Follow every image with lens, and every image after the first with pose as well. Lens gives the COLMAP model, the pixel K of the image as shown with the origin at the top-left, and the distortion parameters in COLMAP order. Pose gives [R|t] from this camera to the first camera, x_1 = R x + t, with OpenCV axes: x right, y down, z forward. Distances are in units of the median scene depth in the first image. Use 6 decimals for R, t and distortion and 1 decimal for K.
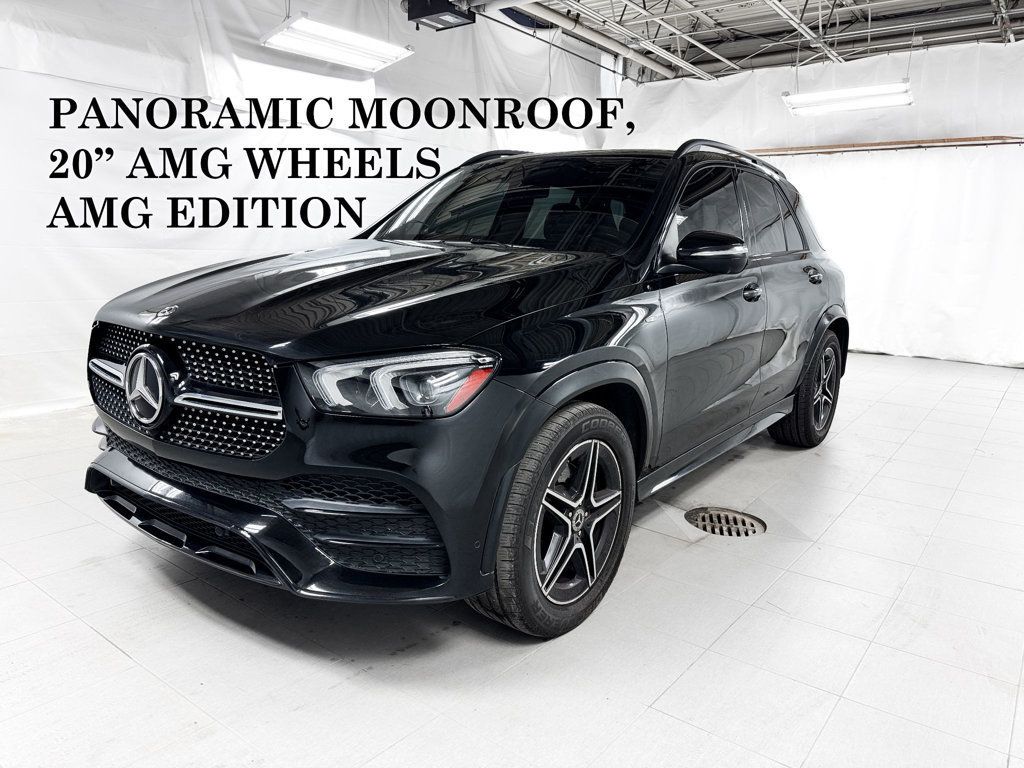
lens RADIAL K [[718.1, 0, 512.5], [0, 718.1, 409.2], [0, 0, 1]] dist [-0.003446, -0.004031]
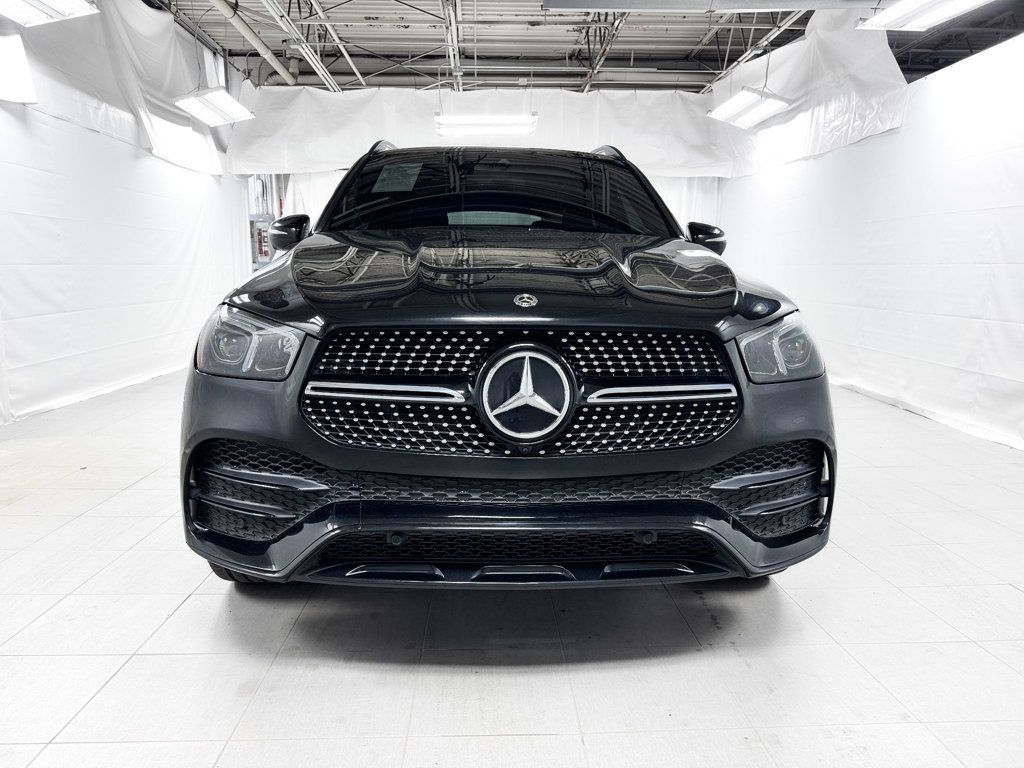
lens RADIAL K [[739.1, 0, 512.0], [0, 739.1, 384.0], [0, 0, 1]] dist [0.015163, -0.003766]
pose [[0.769109, -0.122132, 0.627339, -0.290868], [0.160714, 0.986989, -0.004884, -0.011266], [-0.618580, 0.104579, 0.778731, 0.097095]]
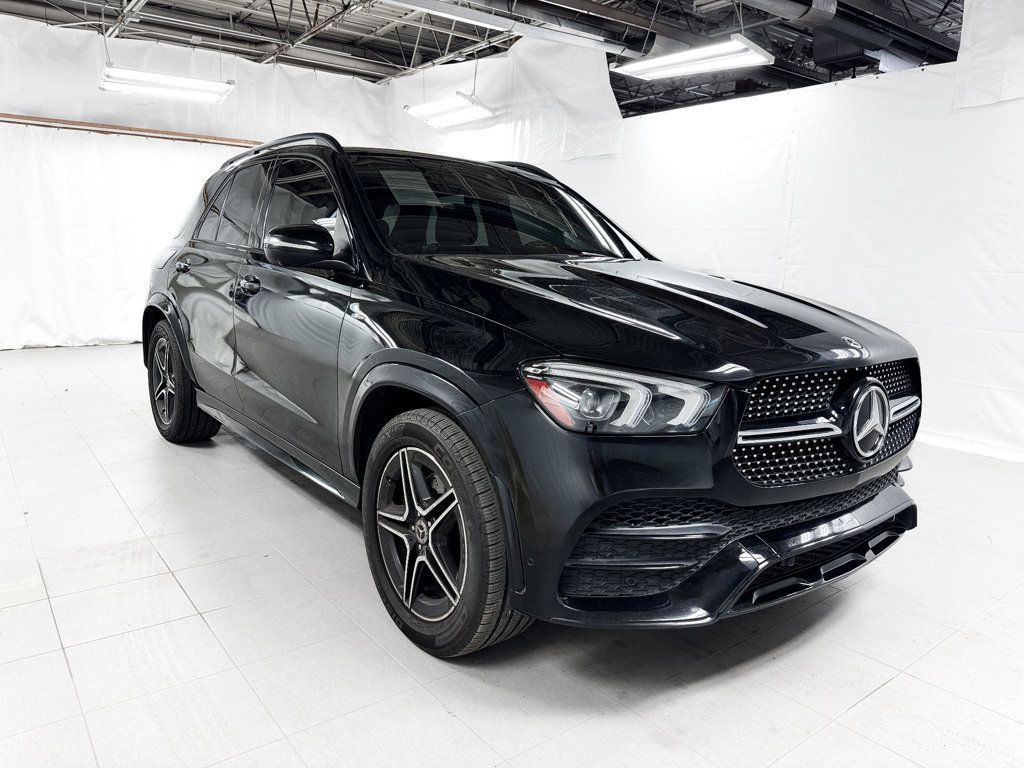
lens RADIAL K [[729.0, 0, 532.0], [0, 729.0, 400.3], [0, 0, 1]] dist [-0.005193, -0.007585]
pose [[0.239183, -0.213045, 0.947314, -0.437388], [0.195253, 0.966256, 0.168006, -0.088456], [-0.951140, 0.144782, 0.272709, 0.320791]]
